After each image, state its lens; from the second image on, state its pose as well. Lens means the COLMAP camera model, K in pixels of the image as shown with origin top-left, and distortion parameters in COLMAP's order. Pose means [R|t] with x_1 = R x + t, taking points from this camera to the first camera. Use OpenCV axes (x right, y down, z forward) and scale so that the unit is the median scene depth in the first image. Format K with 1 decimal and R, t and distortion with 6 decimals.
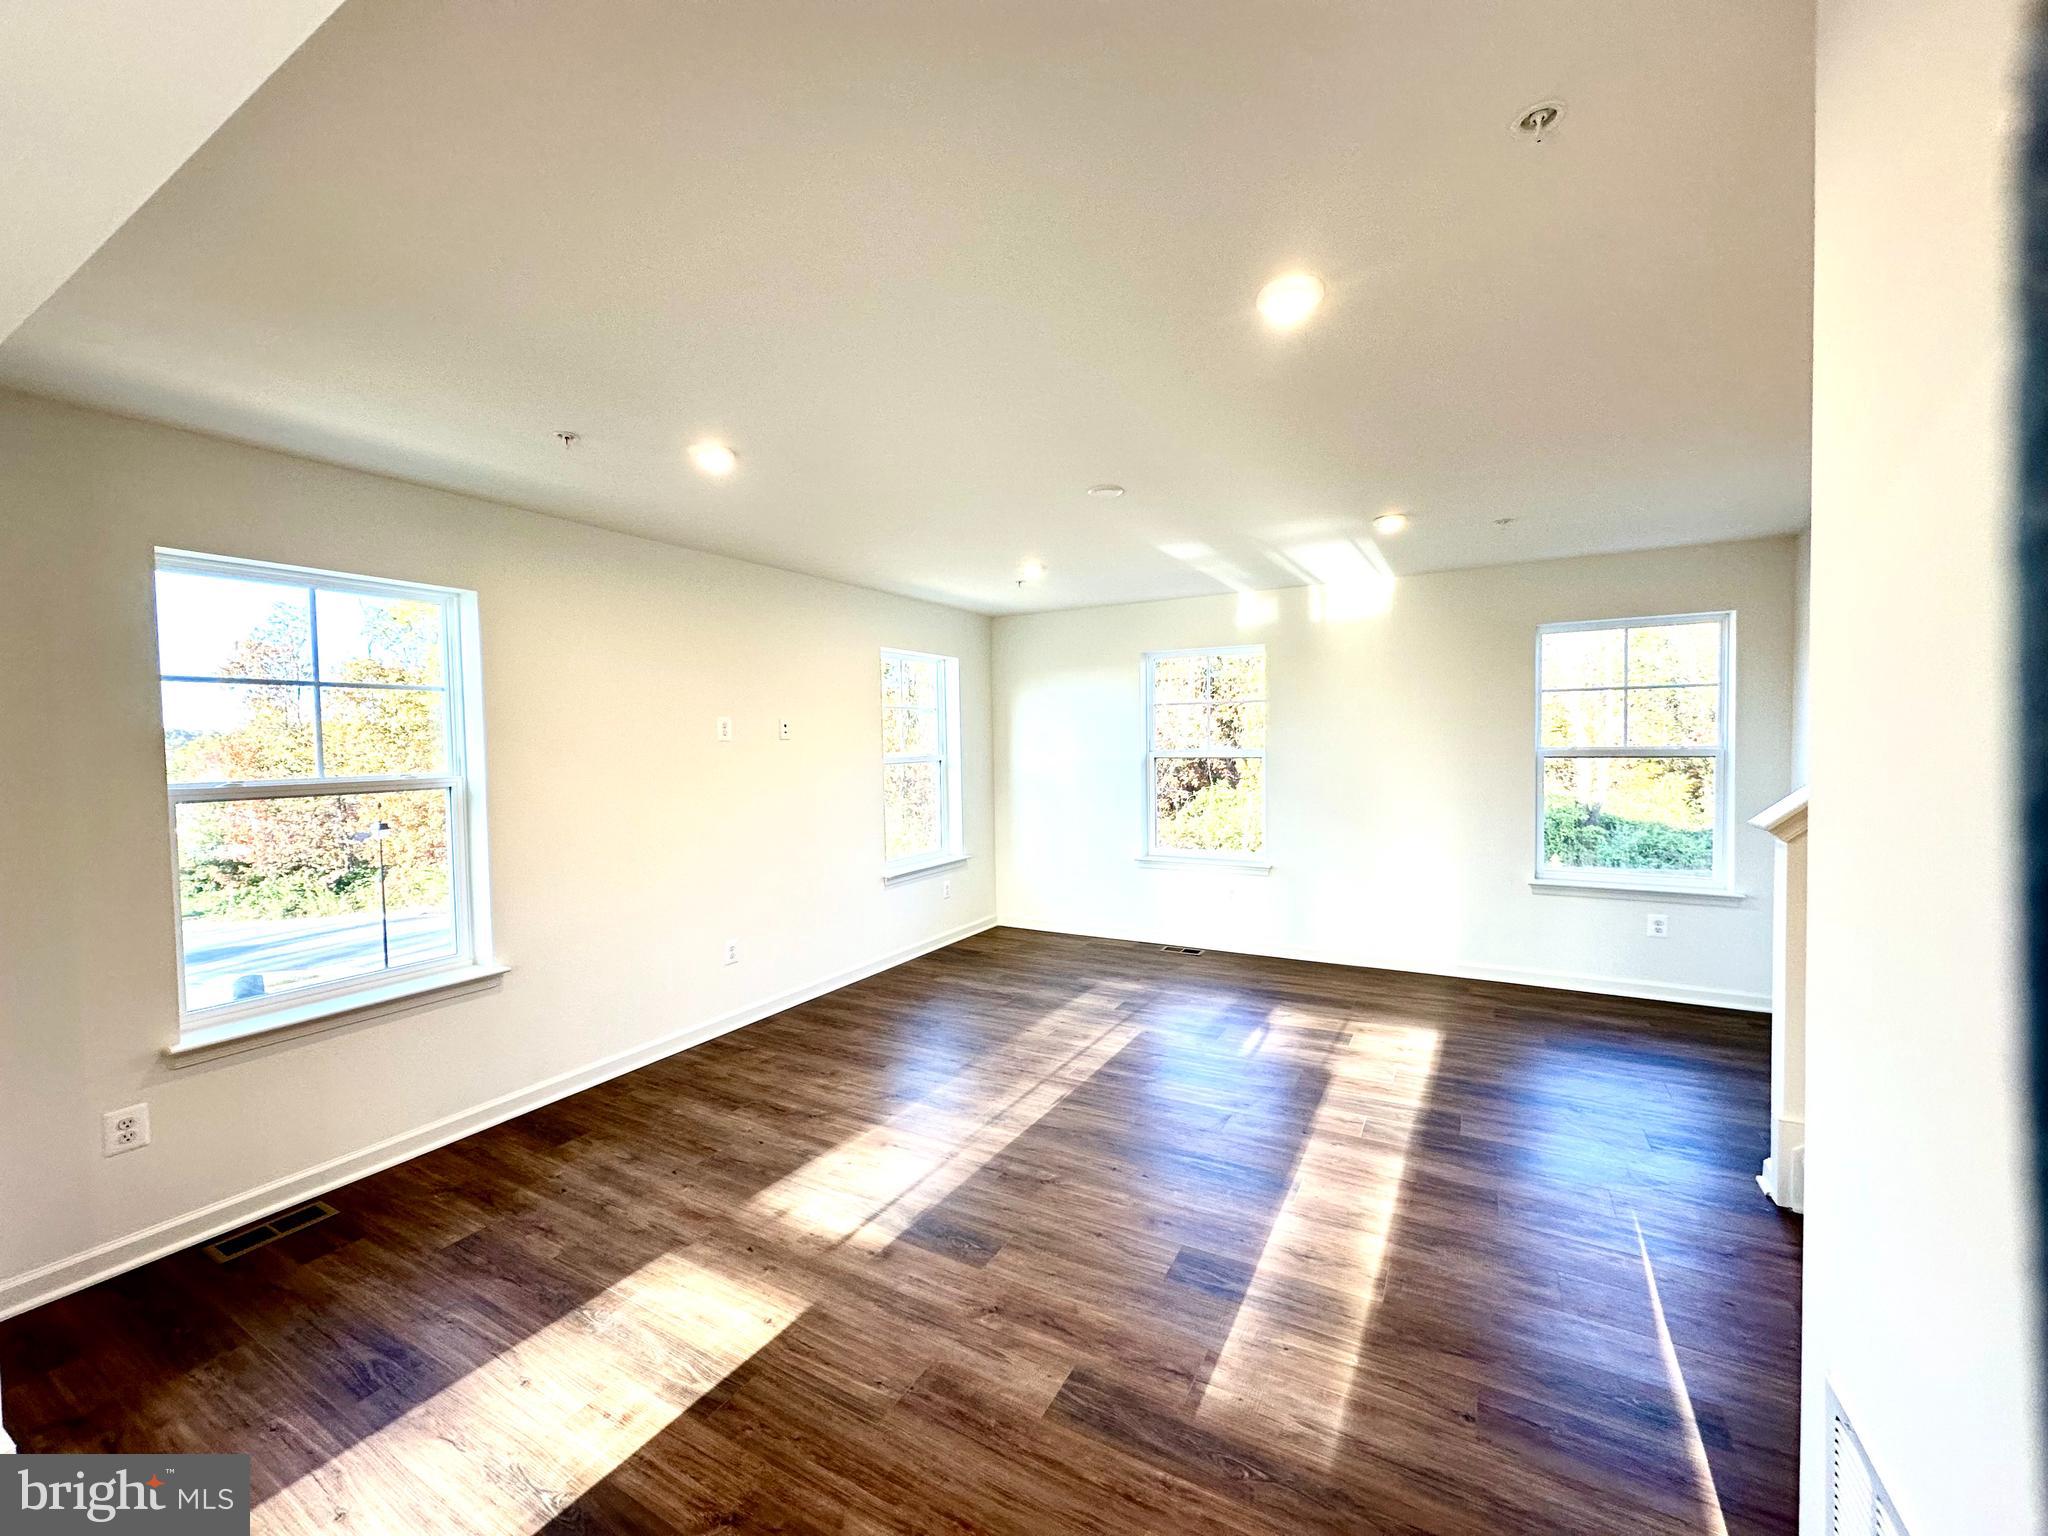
lens RADIAL K [[816.2, 0, 1022.7], [0, 816.2, 768.5], [0, 0, 1]] dist [0.000466, 0.000000]
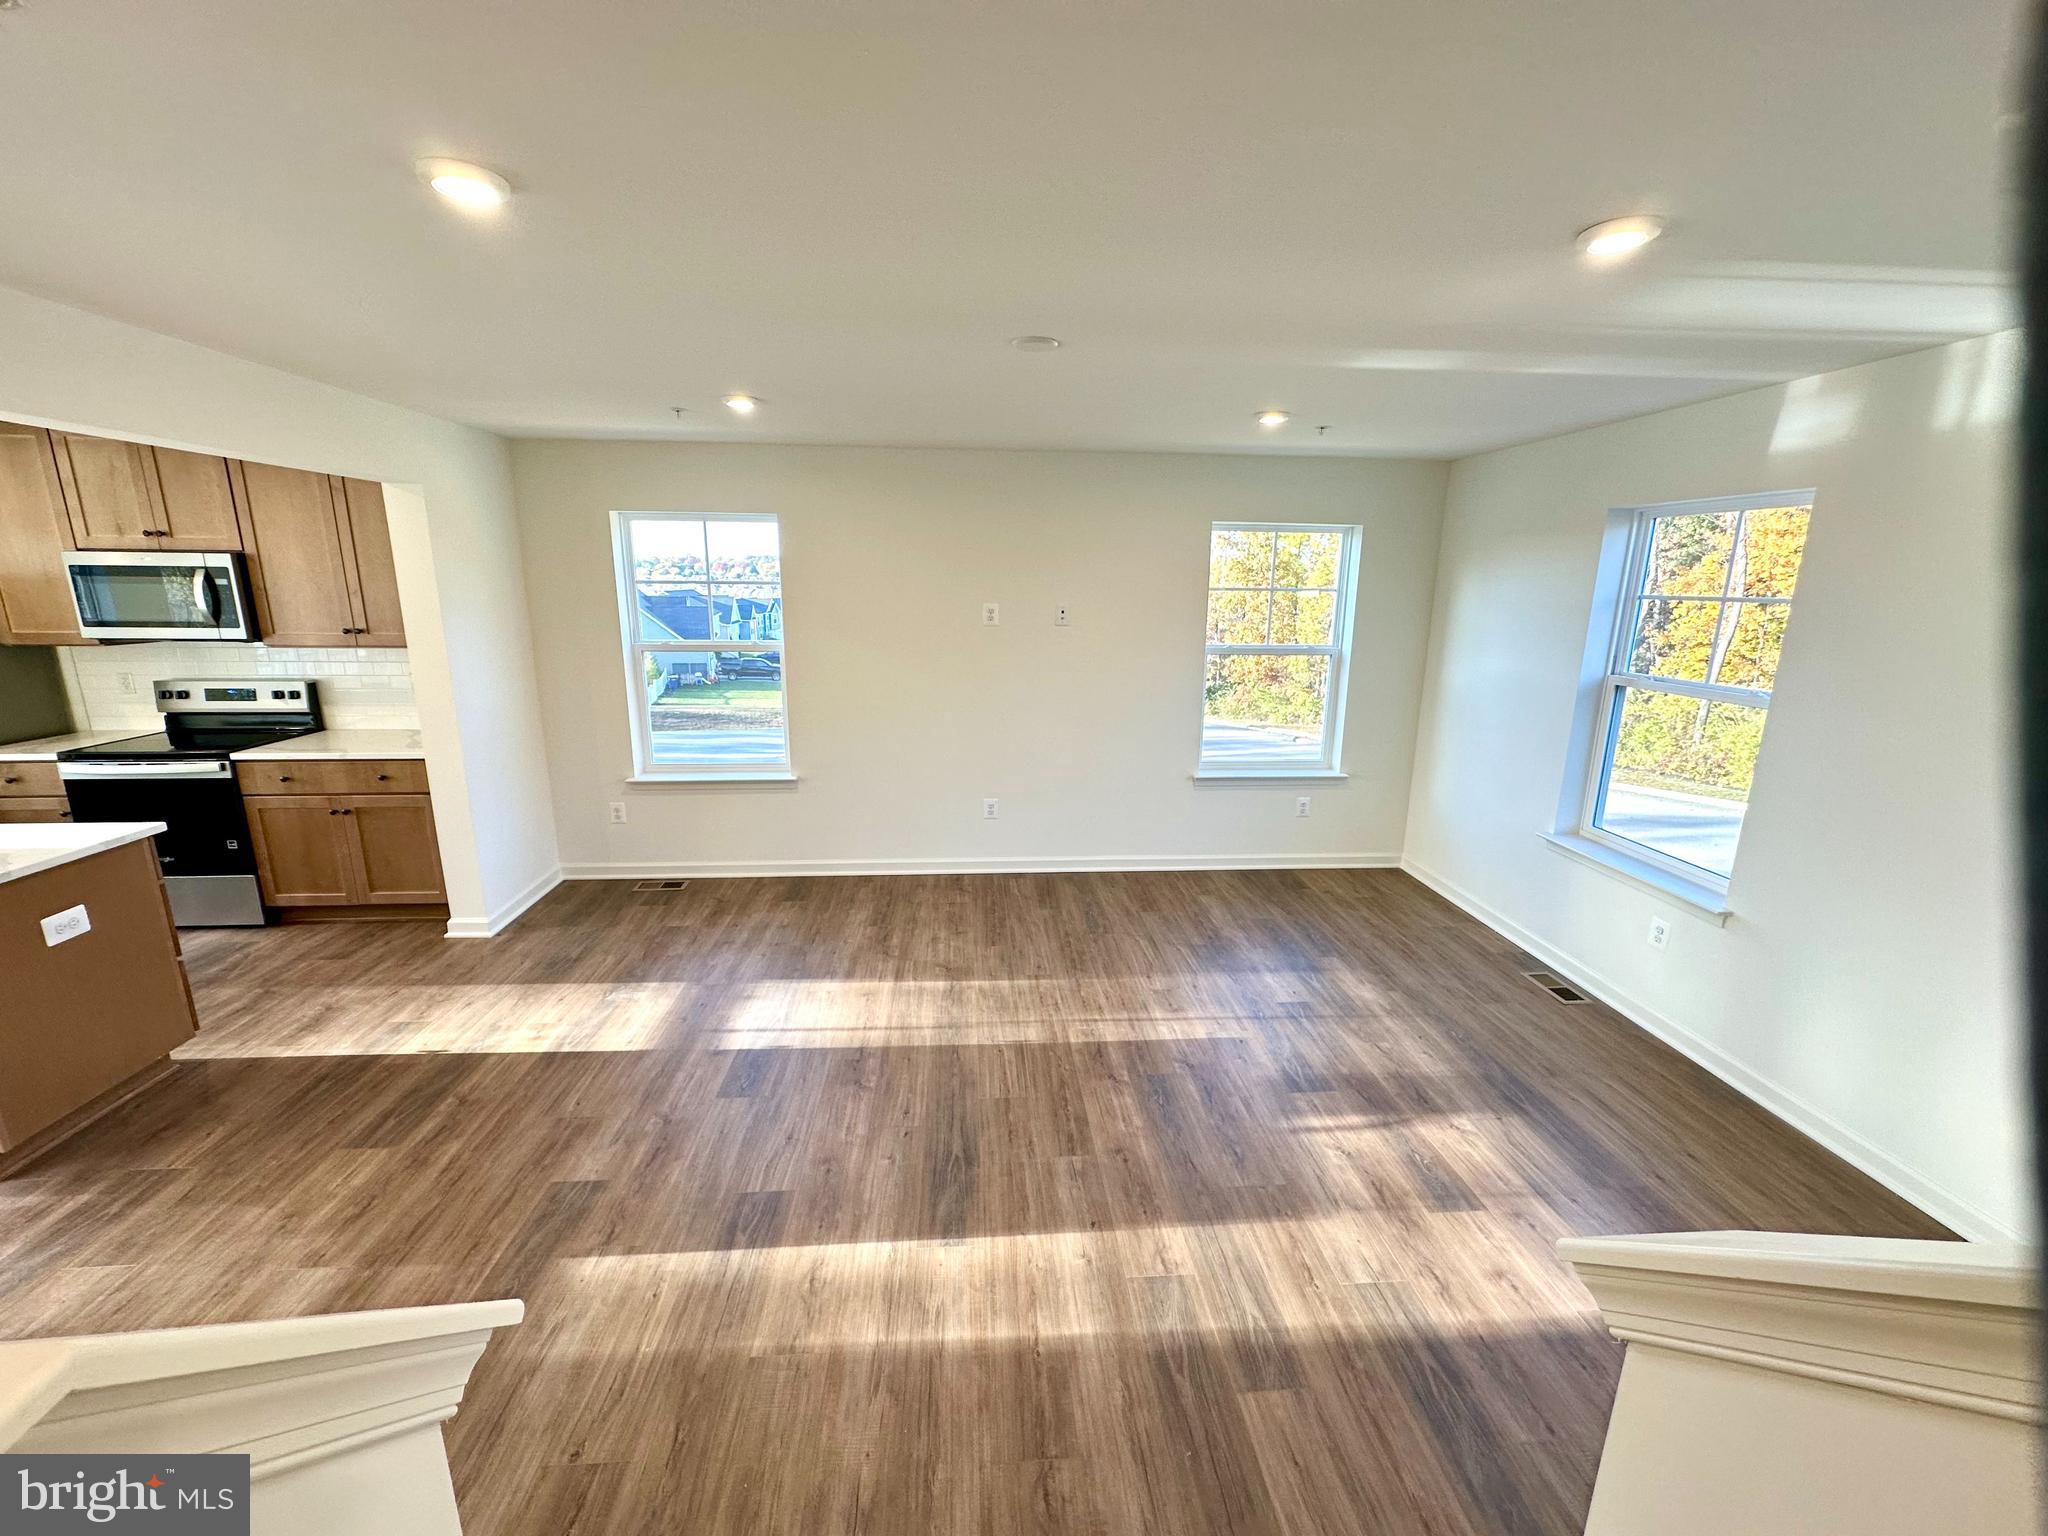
lens RADIAL K [[816.2, 0, 1022.7], [0, 816.2, 768.5], [0, 0, 1]] dist [0.000466, 0.000000]
pose [[0.554762, 0.211272, -0.804738, 0.796555], [-0.050432, 0.973983, 0.220938, -0.121910], [0.830479, -0.081983, 0.550983, 0.543105]]
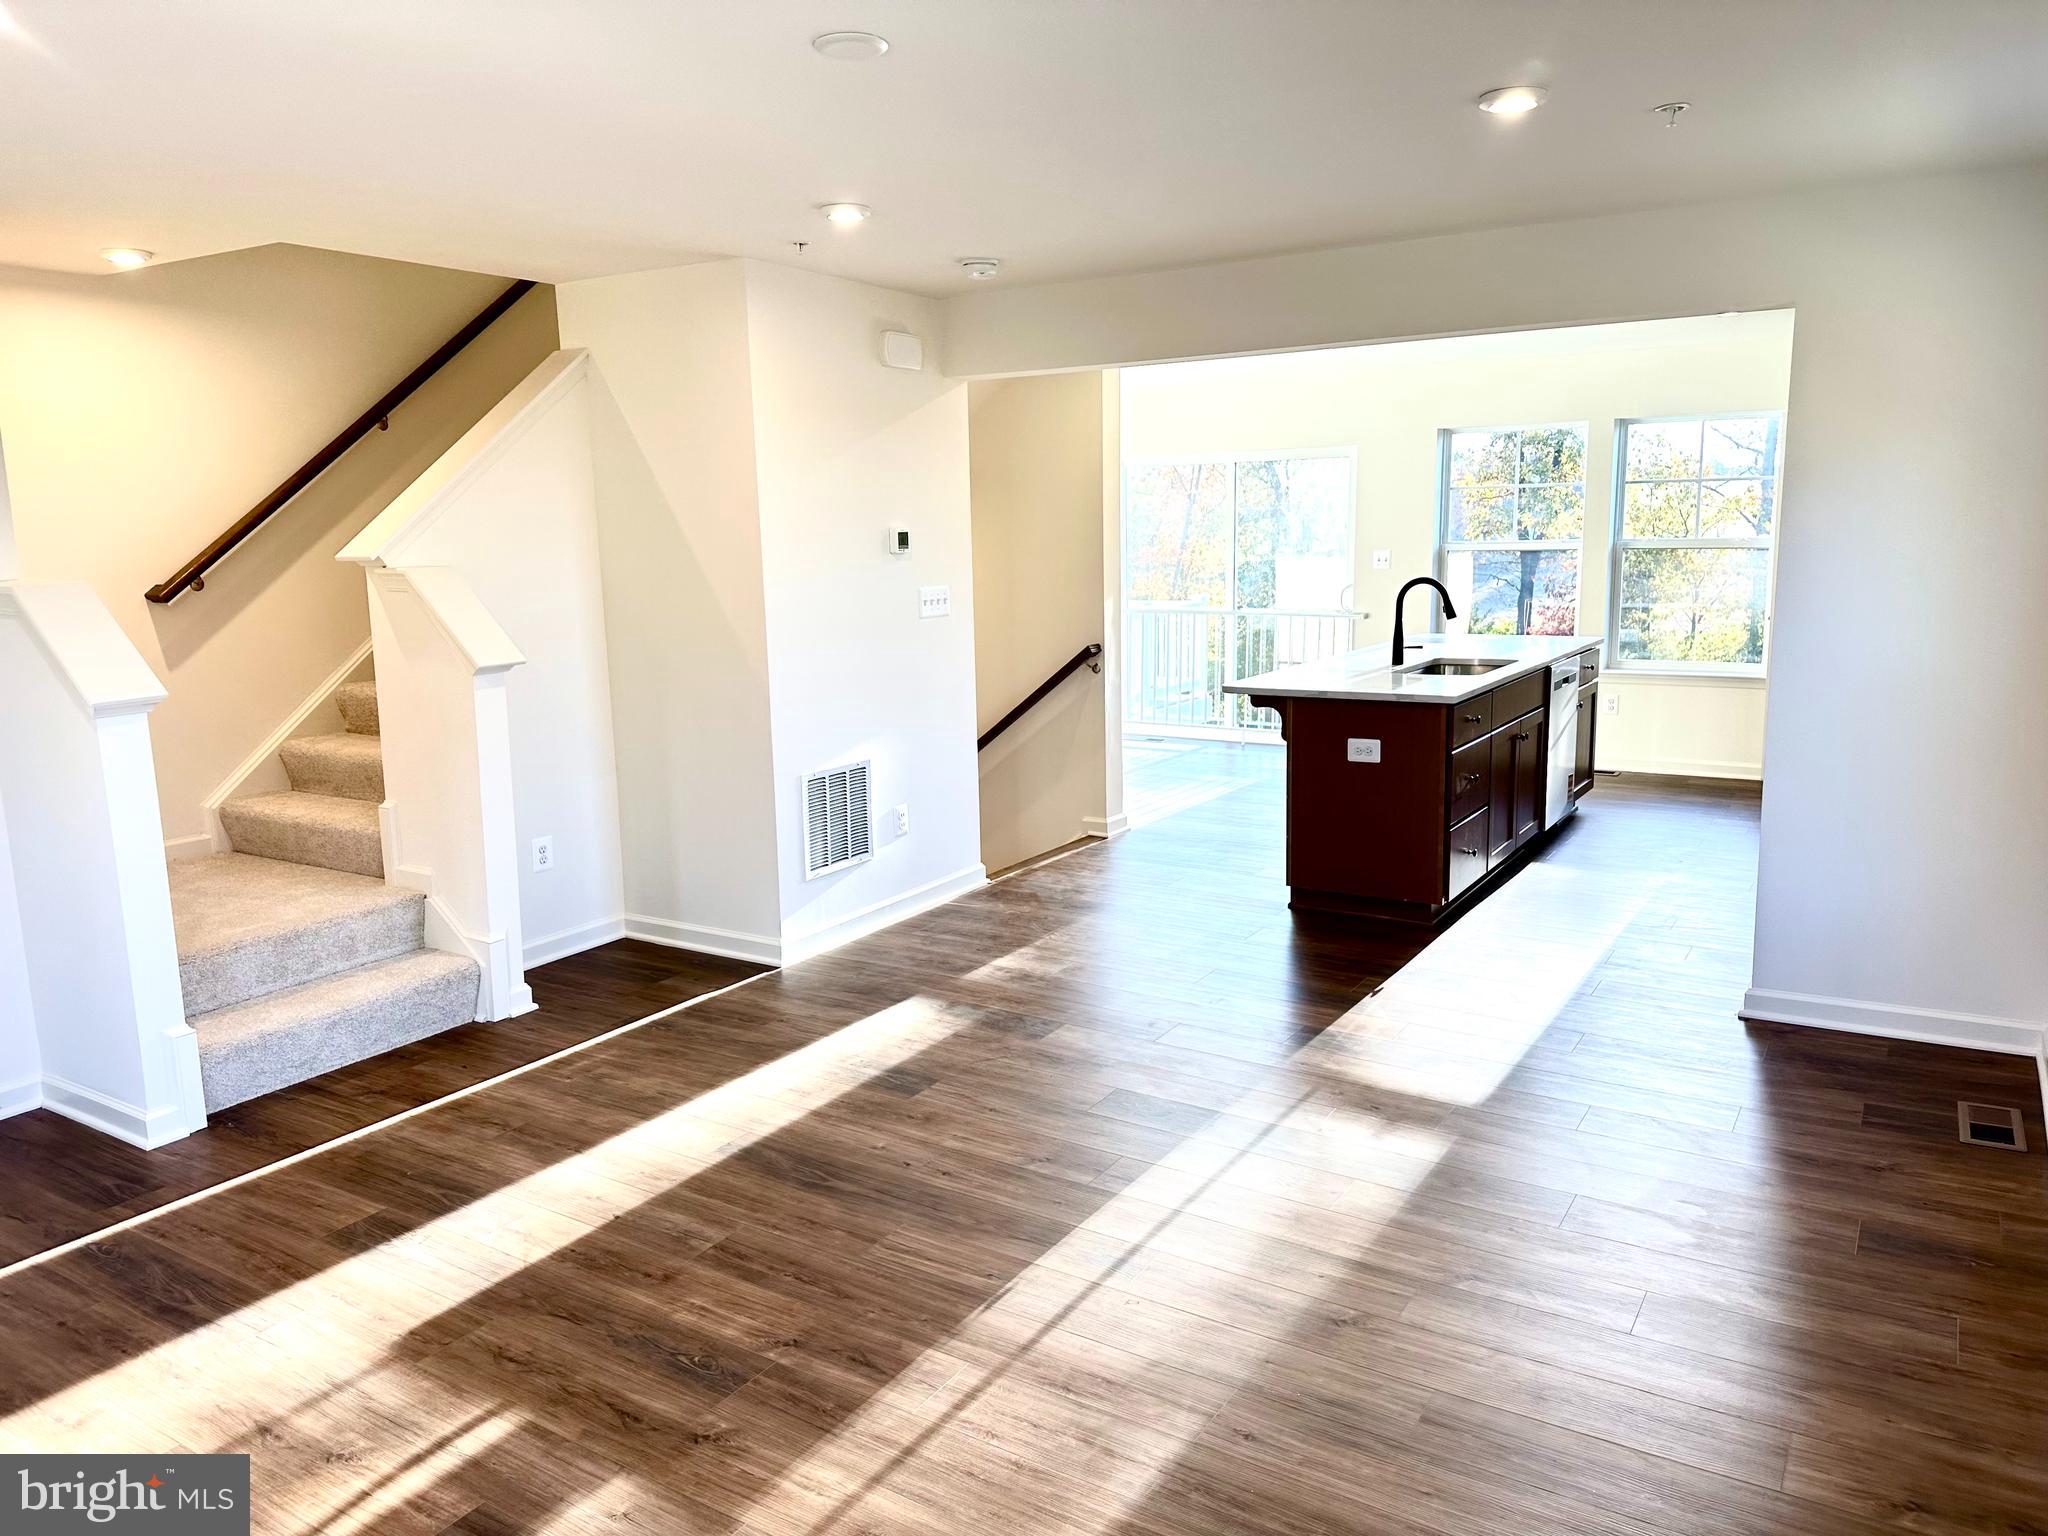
lens RADIAL K [[1431.2, 0, 1032.5], [0, 1431.2, 762.6], [0, 0, 1]] dist [0.069309, -0.081422]
pose [[-0.998282, 0.028982, 0.050921, -0.033423], [0.038755, 0.978432, 0.202899, -0.098890], [-0.043942, 0.204524, -0.977875, 1.914254]]
